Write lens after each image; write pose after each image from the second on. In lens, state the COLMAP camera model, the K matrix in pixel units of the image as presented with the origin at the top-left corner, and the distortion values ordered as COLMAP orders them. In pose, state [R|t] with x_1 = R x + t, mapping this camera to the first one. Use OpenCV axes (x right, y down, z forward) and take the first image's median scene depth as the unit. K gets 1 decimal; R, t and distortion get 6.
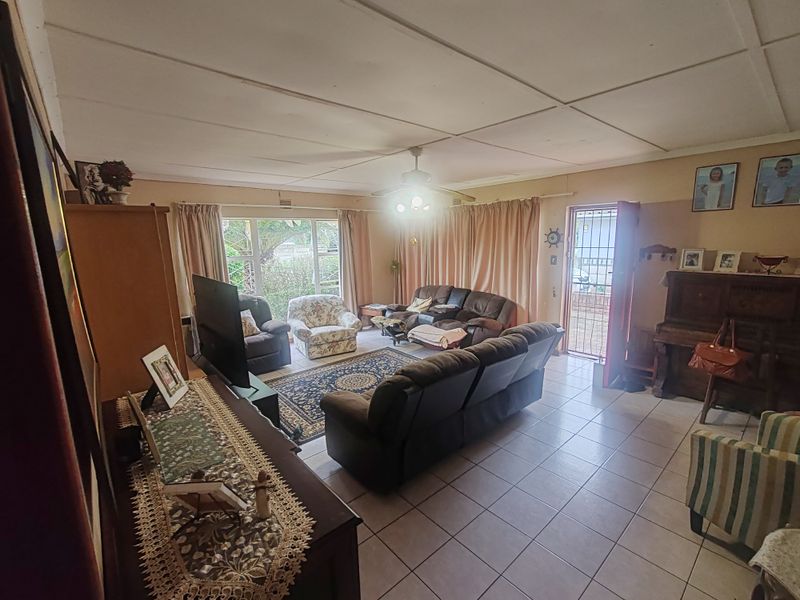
lens RADIAL K [[360.2, 0, 403.2], [0, 360.2, 302.8], [0, 0, 1]] dist [-0.002132, 0.002032]
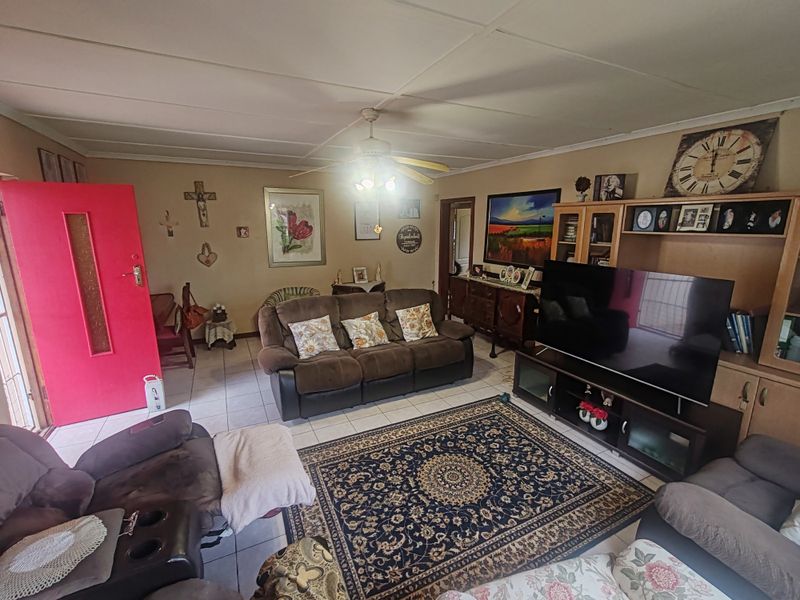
lens RADIAL K [[360.2, 0, 401.4], [0, 360.2, 298.7], [0, 0, 1]] dist [-0.002132, 0.002032]
pose [[-0.966814, -0.031733, 0.253505, -0.180241], [0.066084, 0.927425, 0.368124, -0.250550], [-0.246788, 0.372660, -0.894550, 1.373455]]
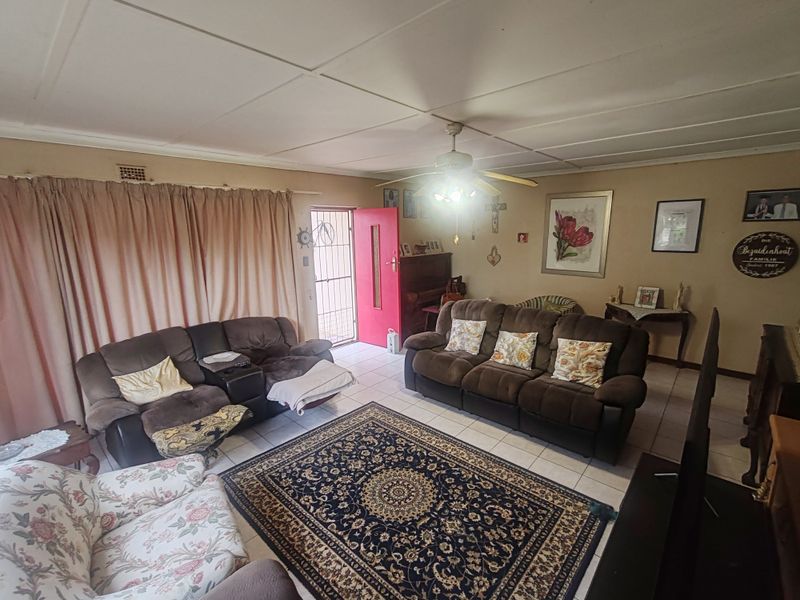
lens RADIAL K [[360.2, 0, 403.8], [0, 360.2, 299.3], [0, 0, 1]] dist [-0.002132, 0.002032]
pose [[-0.121357, -0.172601, 0.977487, -0.605893], [0.191557, 0.962182, 0.193681, -0.173378], [-0.973950, 0.210749, -0.083705, 0.940714]]
